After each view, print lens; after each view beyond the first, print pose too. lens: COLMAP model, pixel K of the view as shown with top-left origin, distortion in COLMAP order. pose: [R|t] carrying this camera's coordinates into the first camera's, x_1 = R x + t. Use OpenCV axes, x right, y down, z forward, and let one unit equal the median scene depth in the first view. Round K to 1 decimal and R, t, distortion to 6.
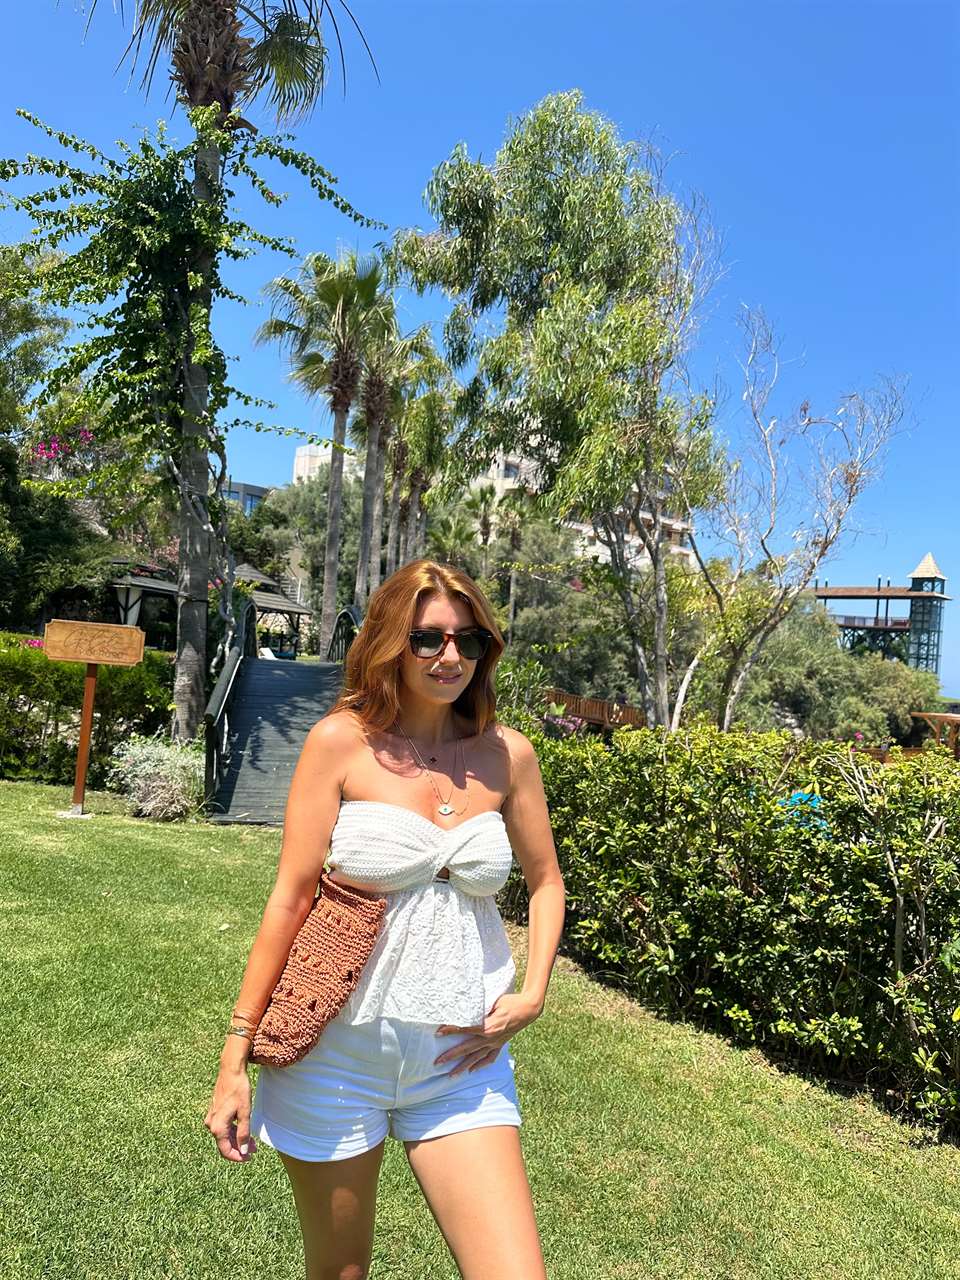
lens RADIAL K [[890.5, 0, 479.4], [0, 890.5, 630.6], [0, 0, 1]] dist [0.028353, -0.040502]
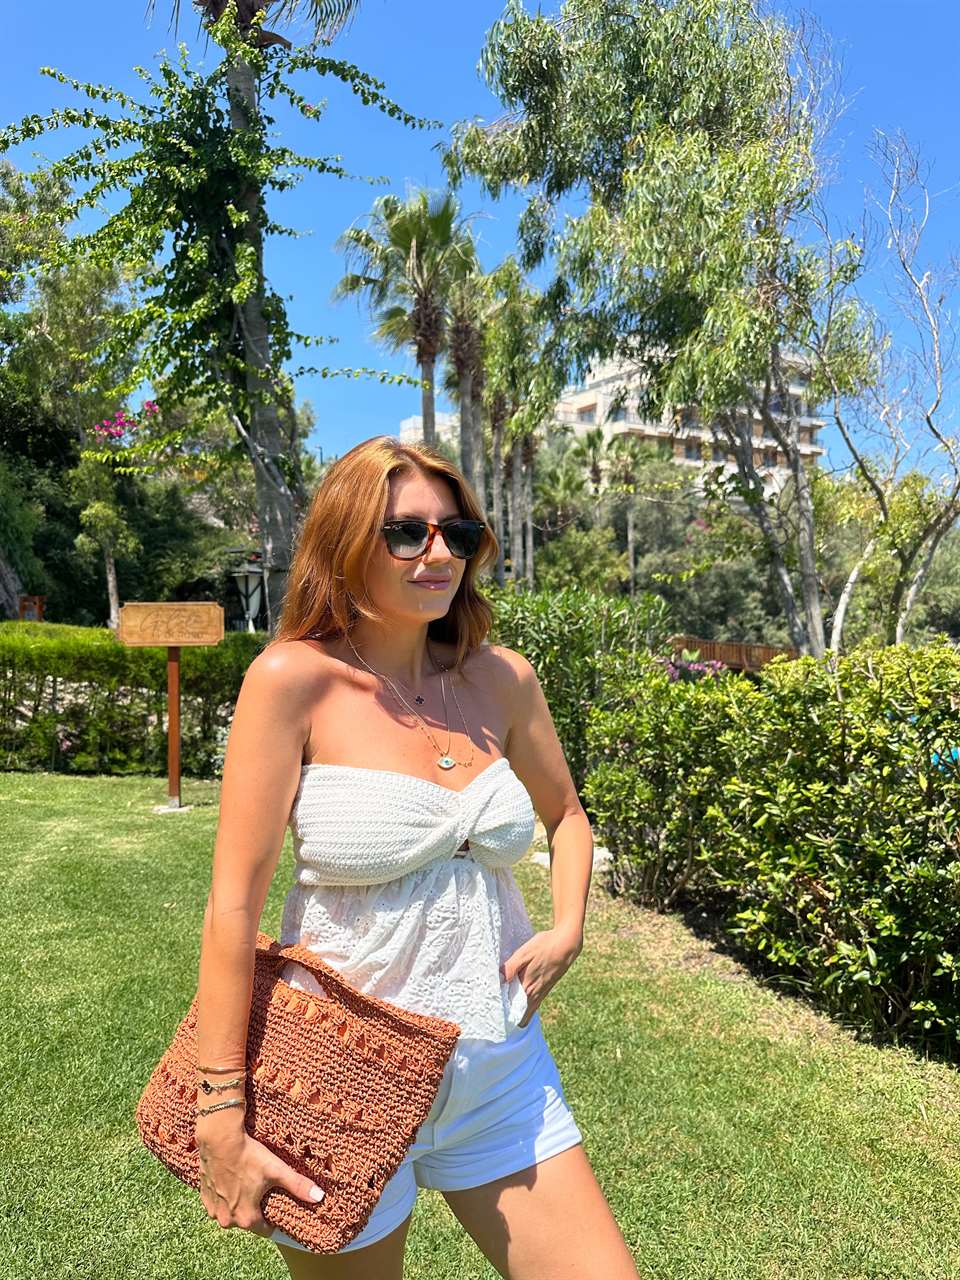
lens RADIAL K [[890.5, 0, 475.5], [0, 890.5, 649.7], [0, 0, 1]] dist [0.028353, -0.040502]
pose [[0.984752, -0.092603, -0.147269, 0.011325], [0.101775, 0.993230, 0.055996, 0.016695], [0.141087, -0.070130, 0.987510, 0.107453]]
